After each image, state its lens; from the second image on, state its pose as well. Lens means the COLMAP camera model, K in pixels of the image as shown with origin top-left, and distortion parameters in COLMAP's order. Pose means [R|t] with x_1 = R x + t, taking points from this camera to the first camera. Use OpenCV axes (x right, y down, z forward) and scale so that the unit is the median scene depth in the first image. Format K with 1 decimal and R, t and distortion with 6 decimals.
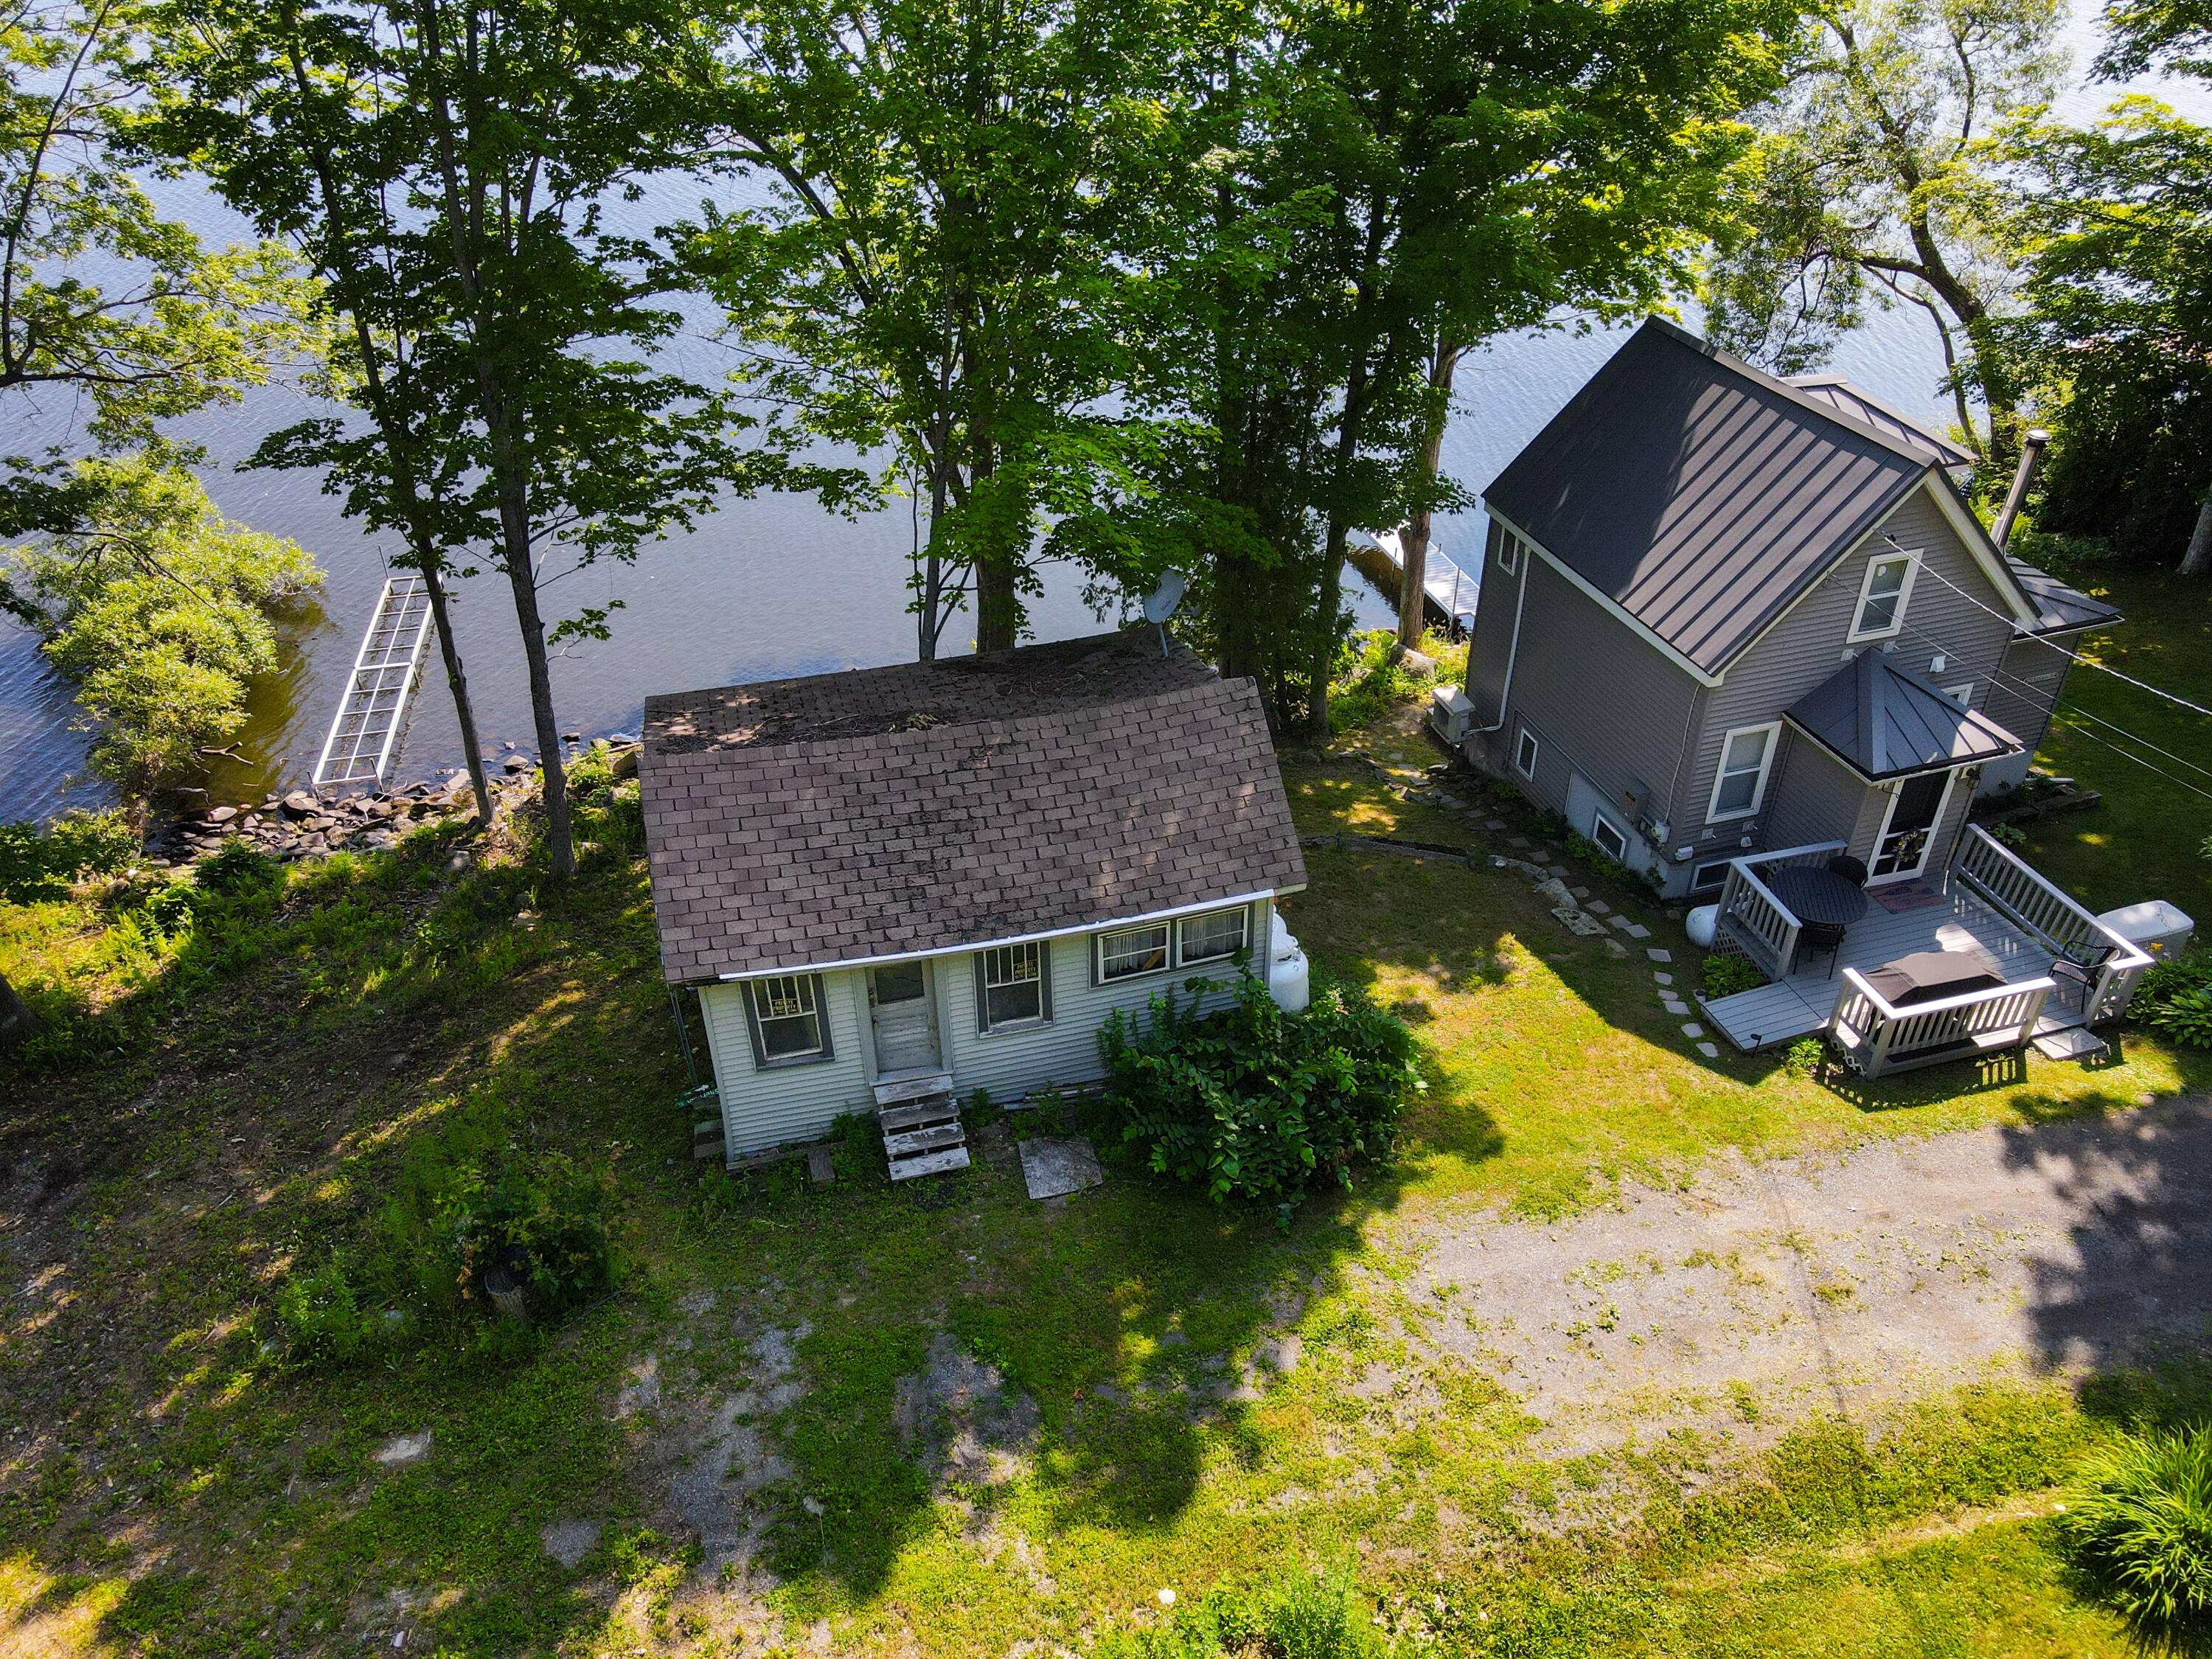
lens RADIAL K [[1567.9, 0, 1117.1], [0, 1567.9, 828.9], [0, 0, 1]] dist [0.019684, -0.002406]
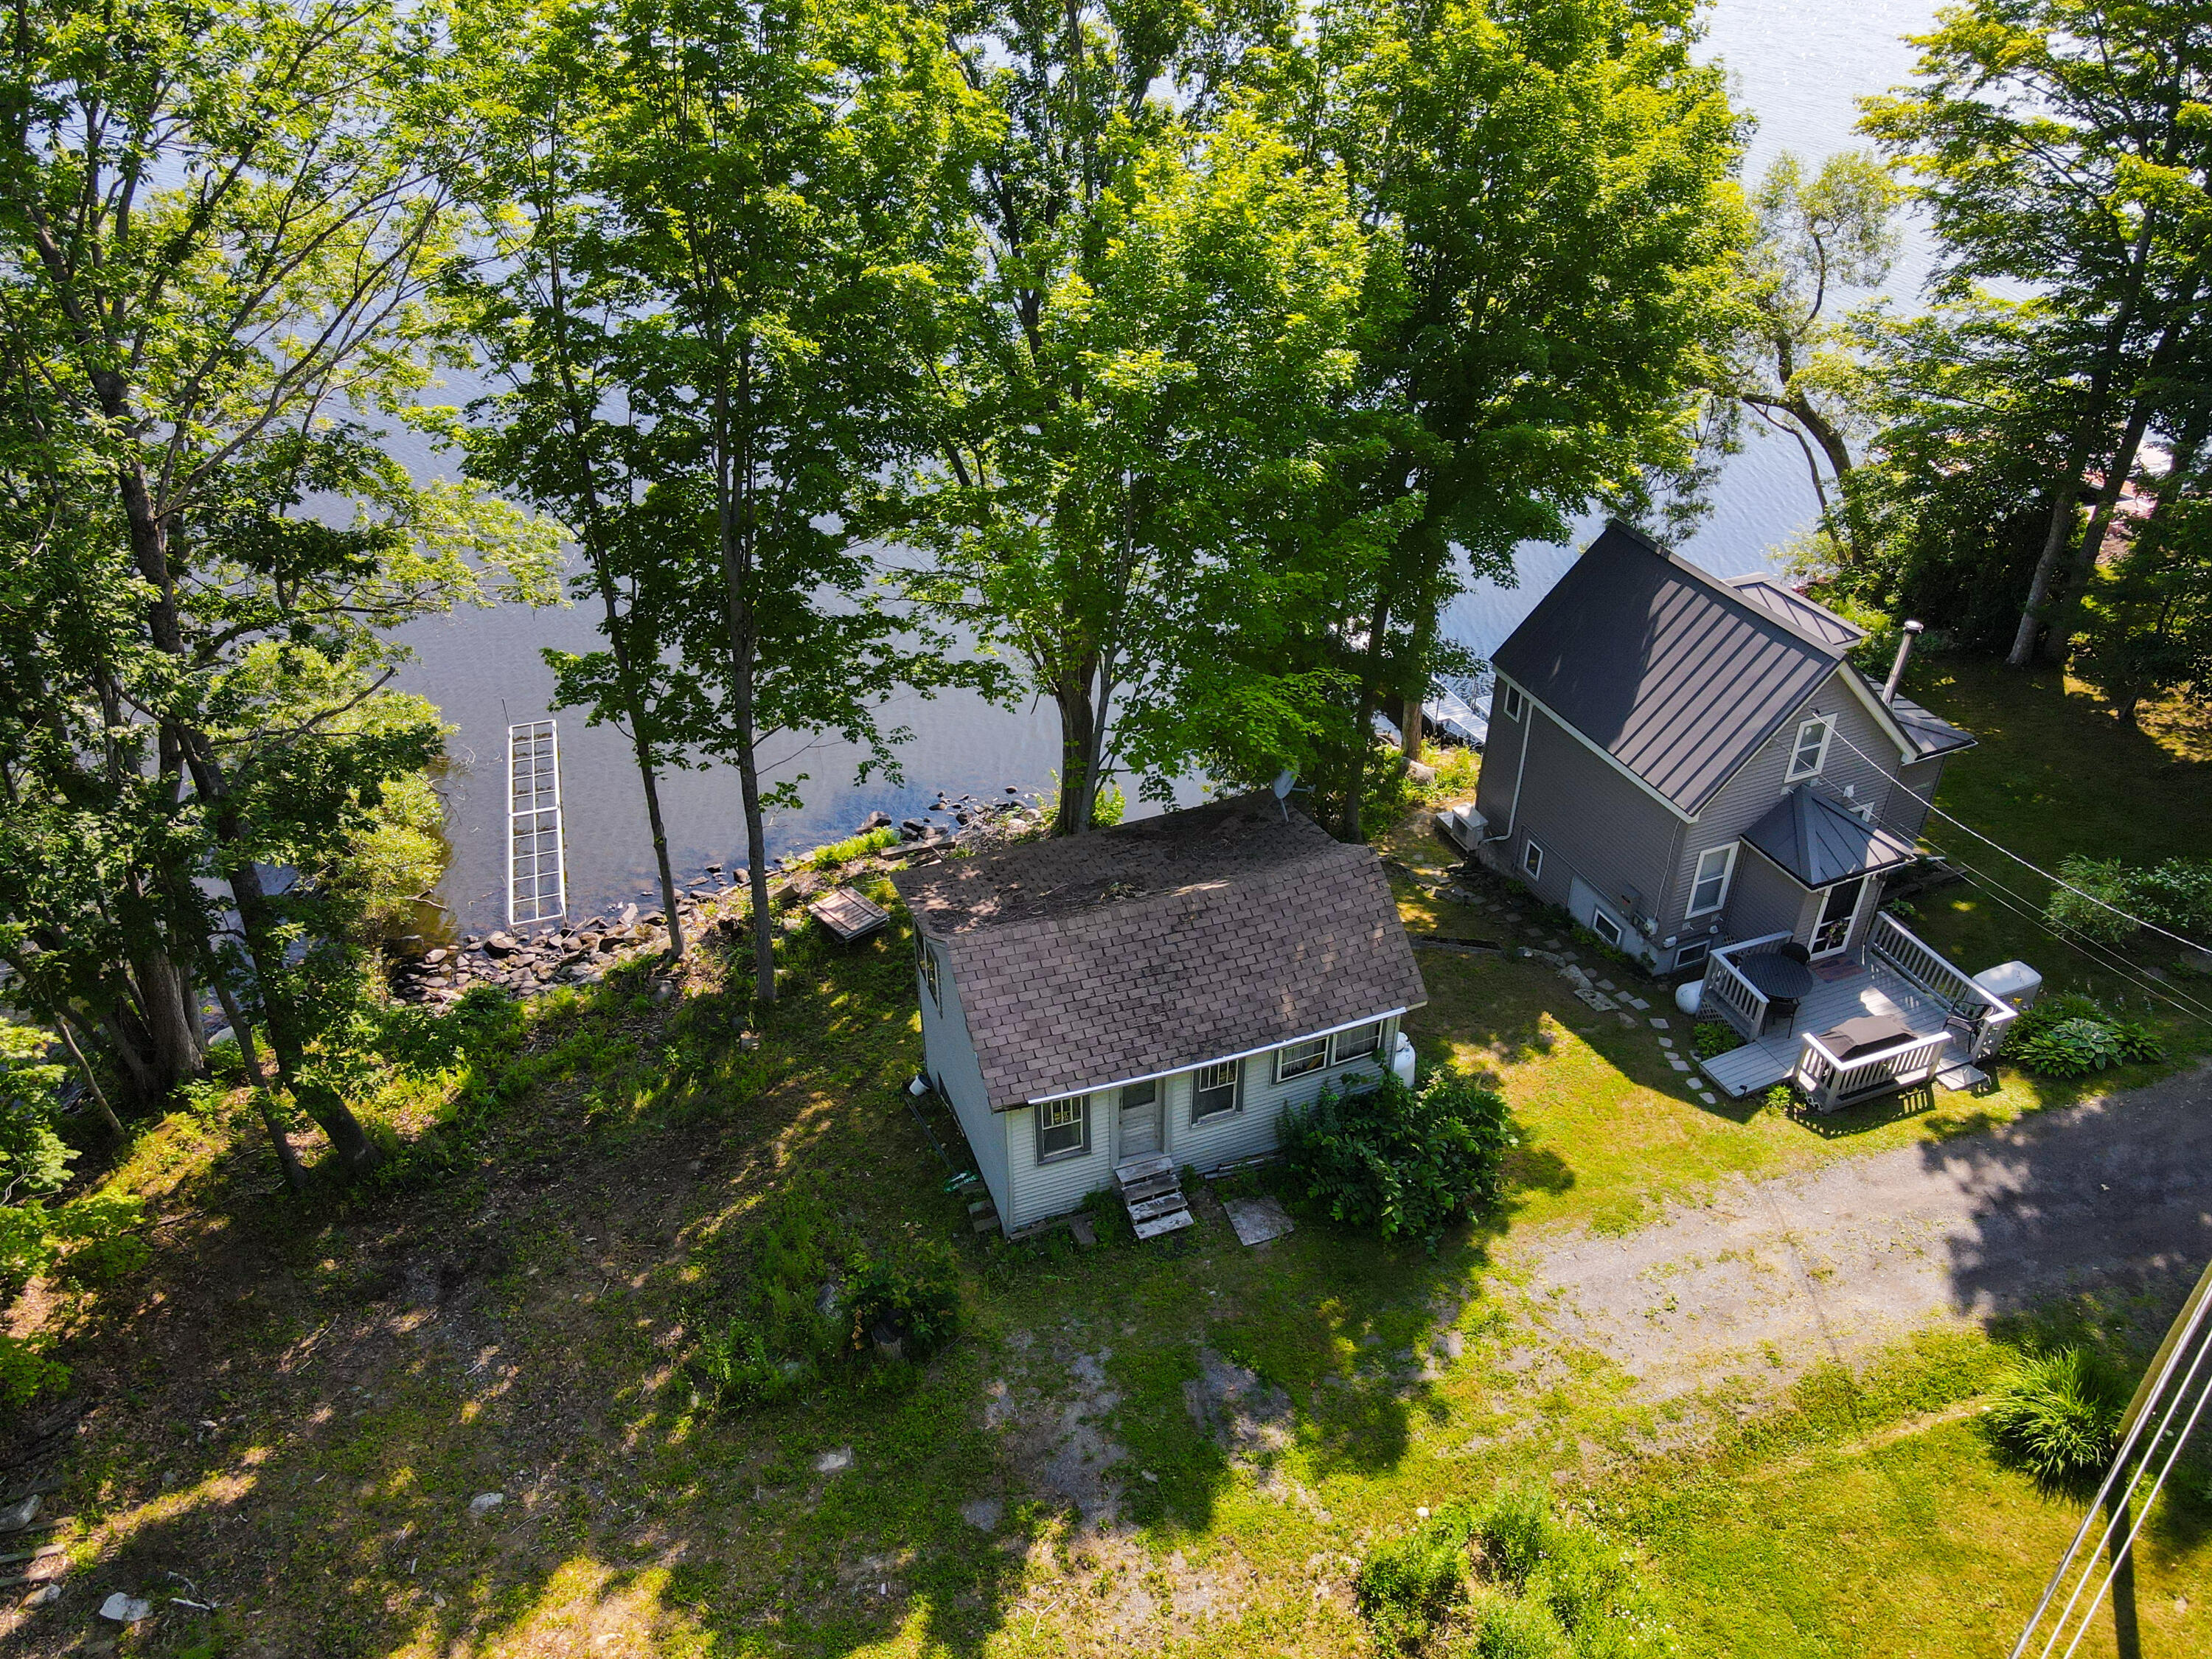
lens RADIAL K [[1567.9, 0, 1104.8], [0, 1567.9, 834.4], [0, 0, 1]] dist [0.019684, -0.002406]
pose [[0.995830, -0.051577, 0.075254, -0.237668], [0.051456, 0.998669, 0.003551, -0.120570], [-0.075337, 0.000336, 0.997158, -0.320426]]
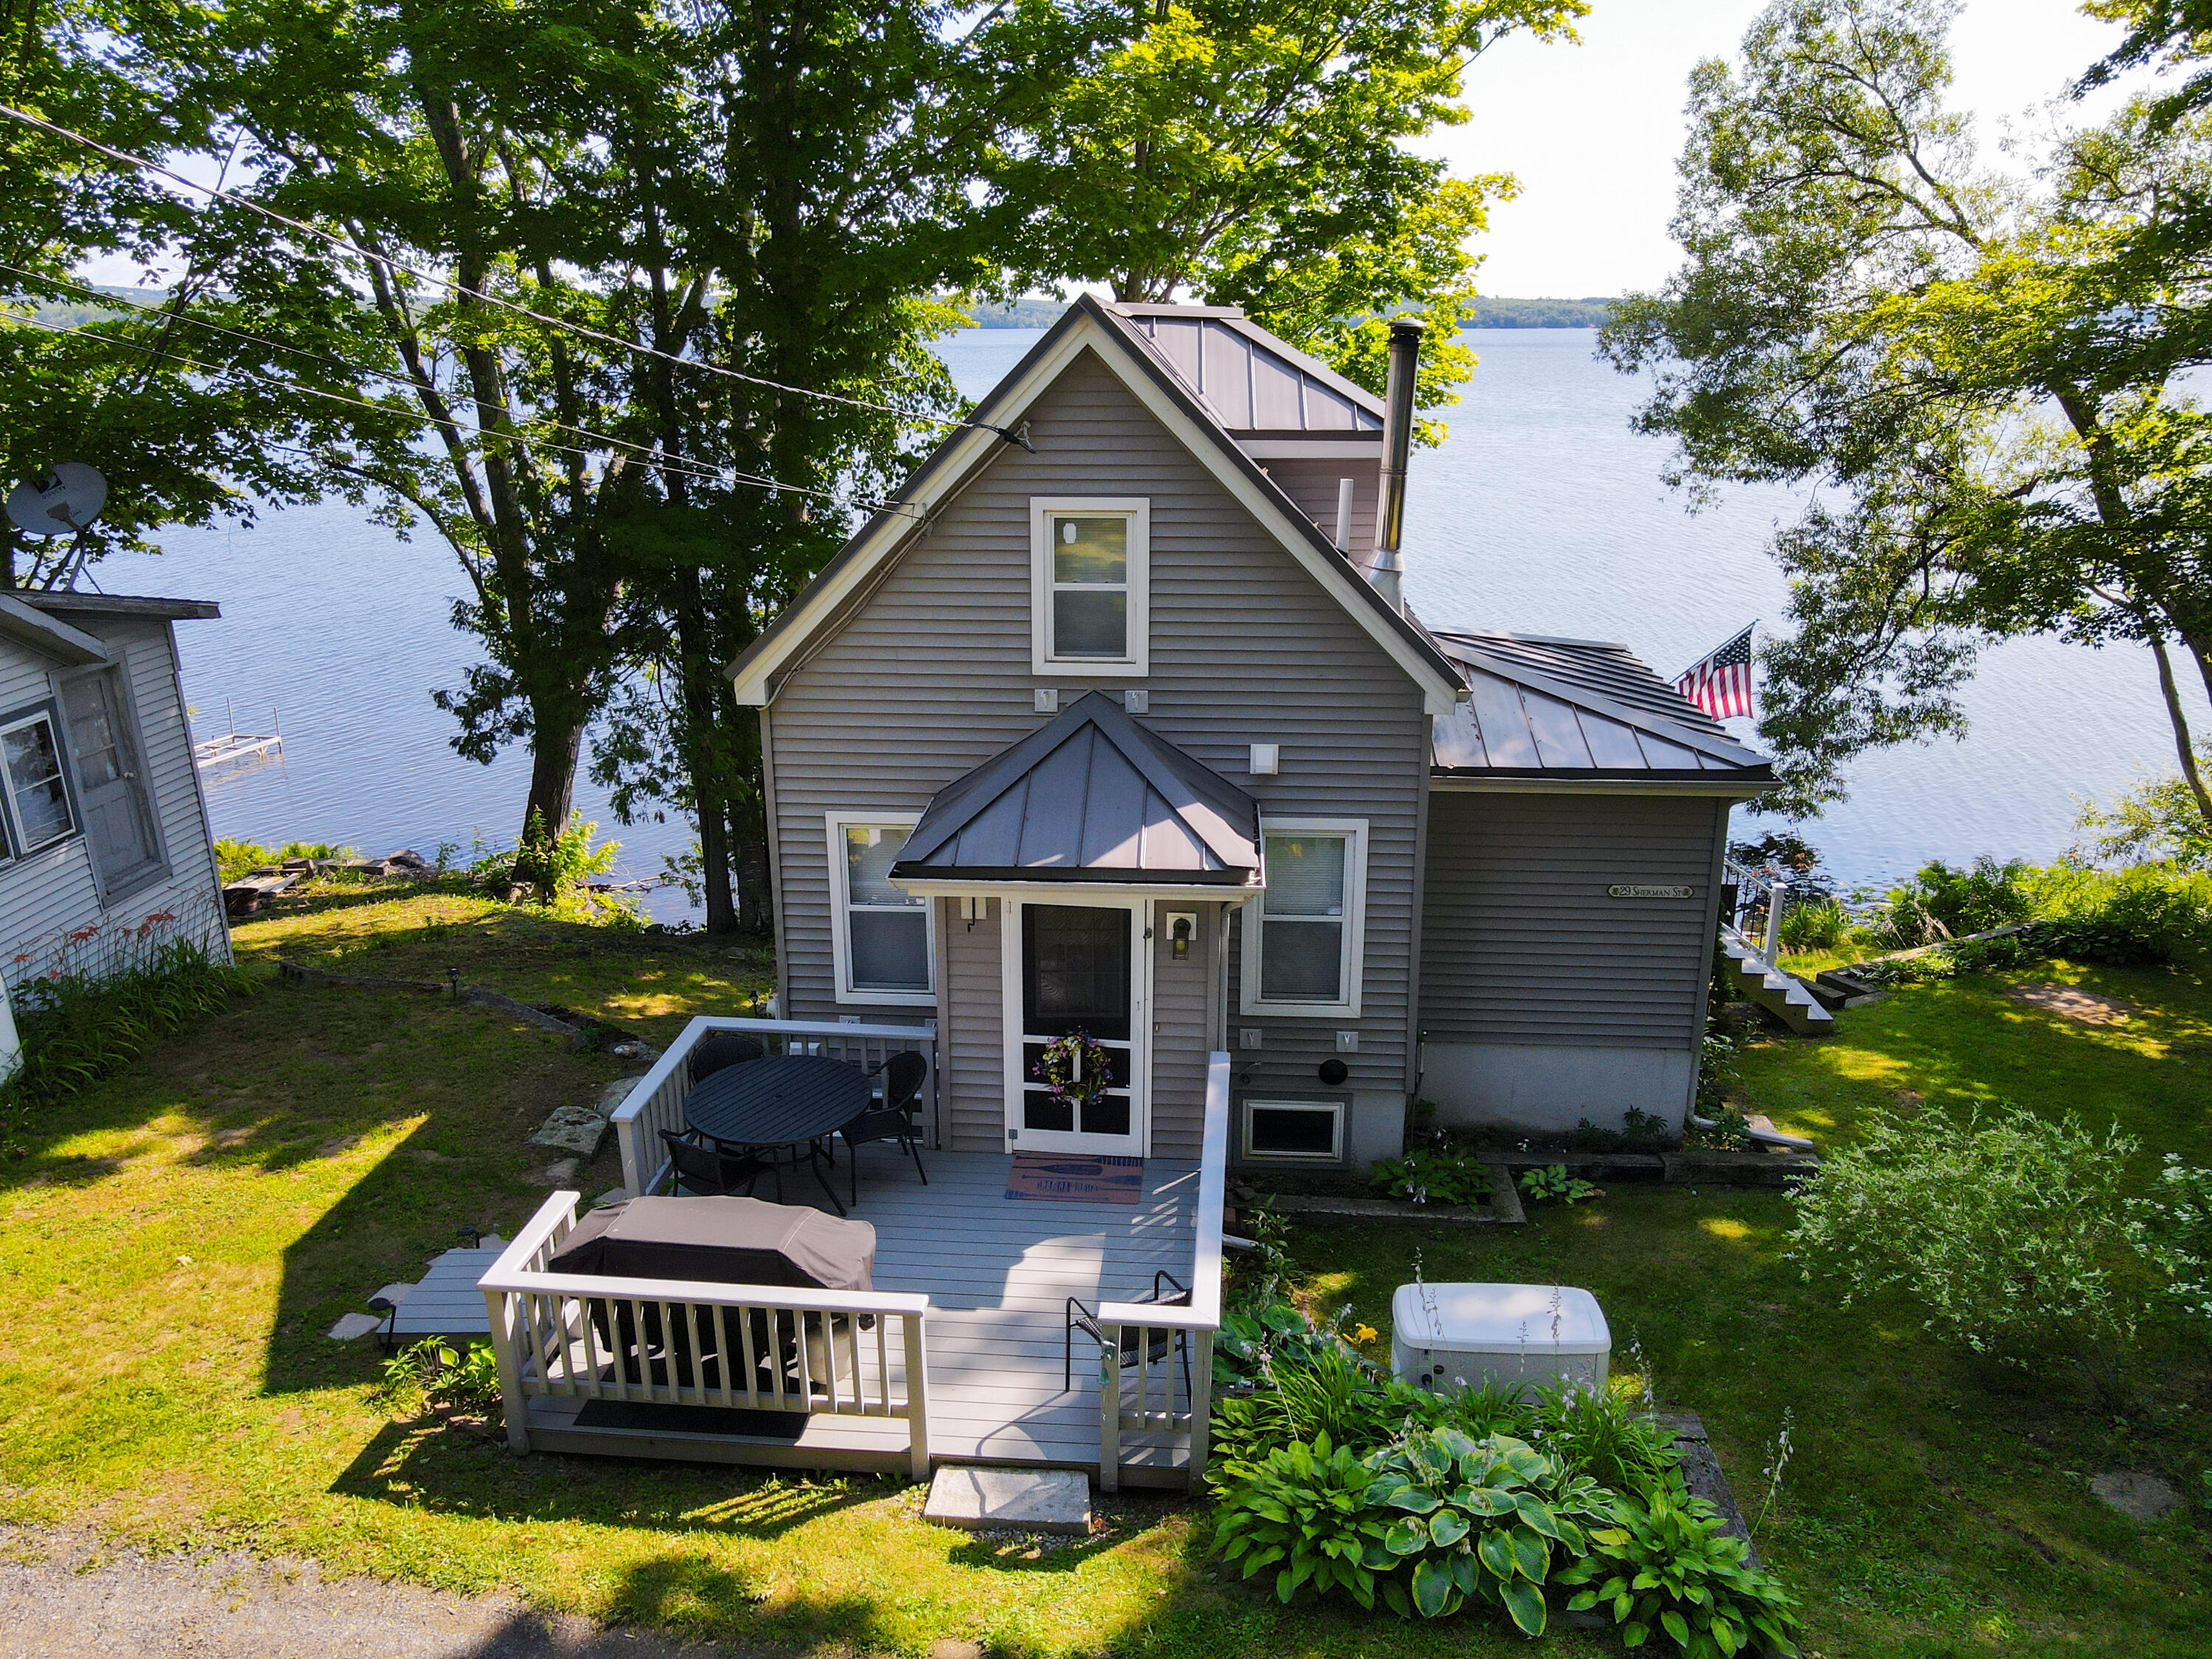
lens RADIAL K [[1567.9, 0, 1094.9], [0, 1567.9, 847.2], [0, 0, 1]] dist [0.019684, -0.002406]
pose [[0.929300, 0.112578, -0.351750, 0.750129], [-0.215863, 0.938359, -0.269972, 0.085330], [0.299675, 0.326815, 0.896319, 0.606054]]
